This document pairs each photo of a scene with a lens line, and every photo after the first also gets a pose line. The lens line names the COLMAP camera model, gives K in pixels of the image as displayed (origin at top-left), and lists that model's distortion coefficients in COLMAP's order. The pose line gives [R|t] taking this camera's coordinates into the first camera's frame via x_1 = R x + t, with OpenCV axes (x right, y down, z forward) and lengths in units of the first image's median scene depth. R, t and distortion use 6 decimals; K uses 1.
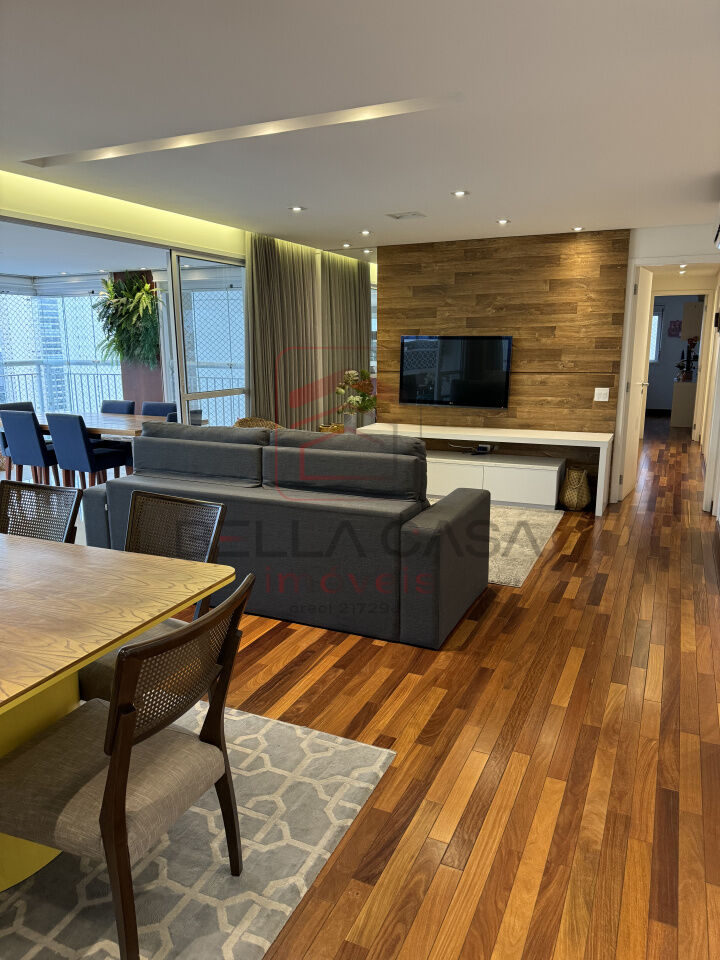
lens RADIAL K [[685.8, 0, 363.1], [0, 685.8, 490.4], [0, 0, 1]] dist [0.031624, -0.035727]
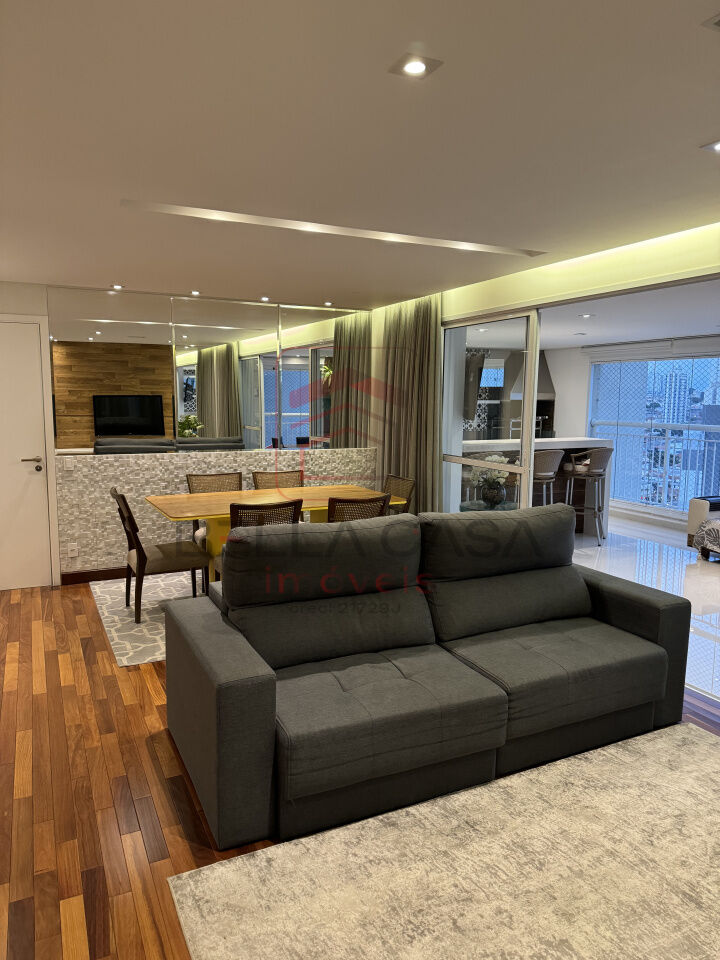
lens RADIAL K [[685.8, 0, 360.4], [0, 685.8, 476.0], [0, 0, 1]] dist [0.031624, -0.035727]
pose [[-0.644711, 0.092040, -0.758865, 0.887011], [-0.170028, 0.950591, 0.259745, -0.558983], [0.745277, 0.296489, -0.597207, 2.323535]]
